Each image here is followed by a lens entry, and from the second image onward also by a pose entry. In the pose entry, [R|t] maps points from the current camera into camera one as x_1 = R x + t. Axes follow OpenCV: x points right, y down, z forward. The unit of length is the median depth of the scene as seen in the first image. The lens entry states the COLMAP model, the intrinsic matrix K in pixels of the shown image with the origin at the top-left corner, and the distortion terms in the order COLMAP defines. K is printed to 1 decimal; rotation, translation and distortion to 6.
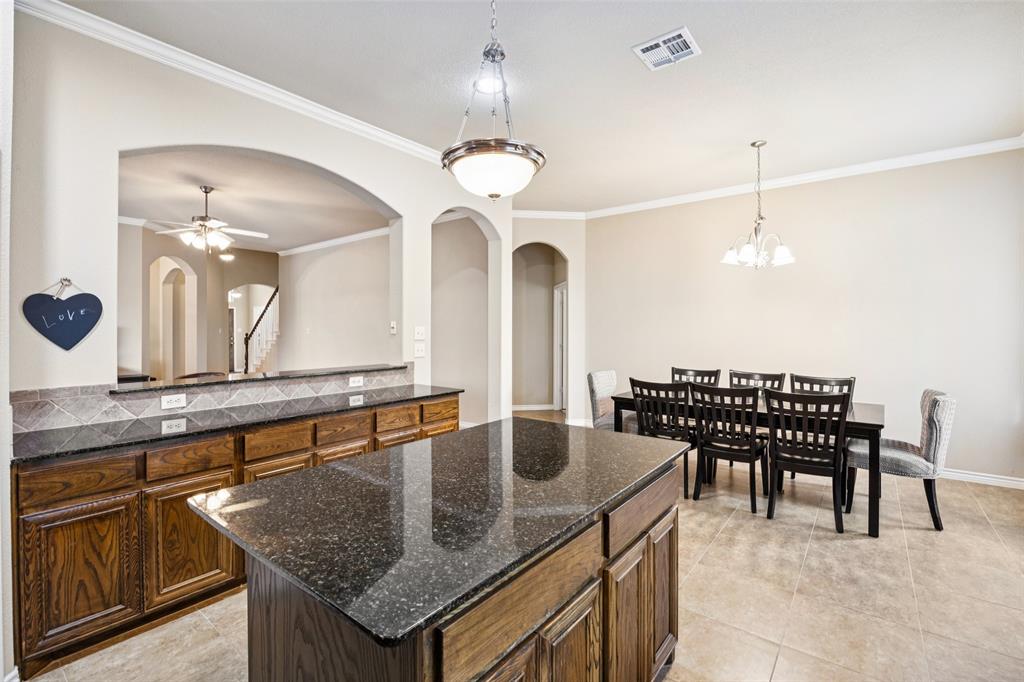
lens RADIAL K [[460.5, 0, 509.5], [0, 460.5, 333.7], [0, 0, 1]] dist [0.000385, 0.000050]
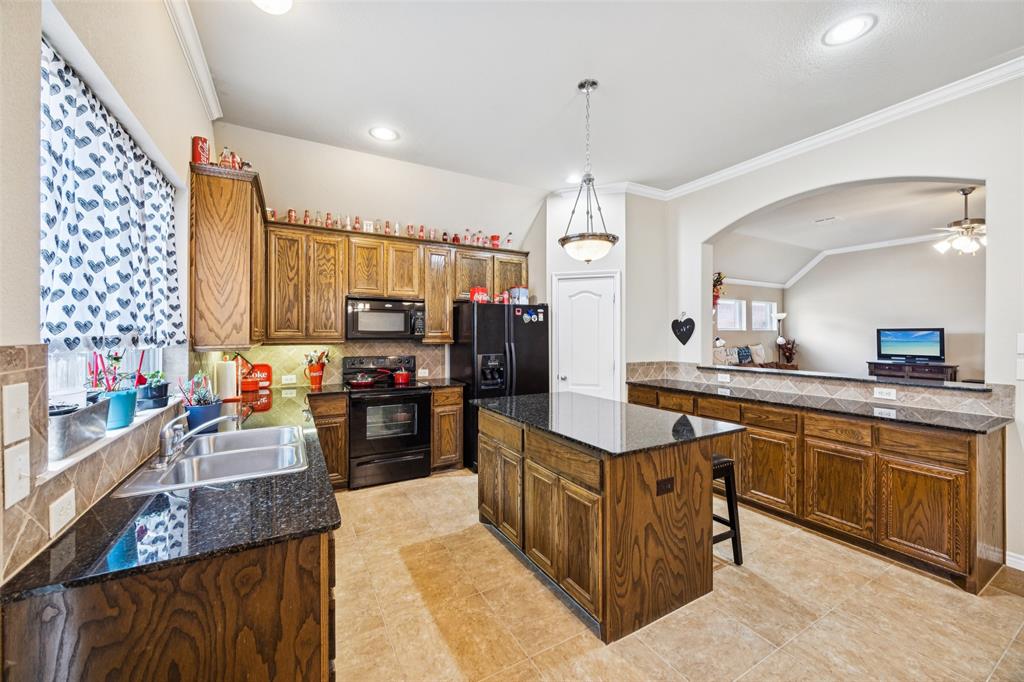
lens RADIAL K [[395.8, 0, 508.7], [0, 395.8, 334.6], [0, 0, 1]] dist [0.001057, 0.000103]
pose [[-0.356857, 0.010721, -0.934097, 0.817392], [-0.005690, 0.999891, 0.013650, -0.025770], [0.934142, 0.010187, -0.356757, 0.680431]]
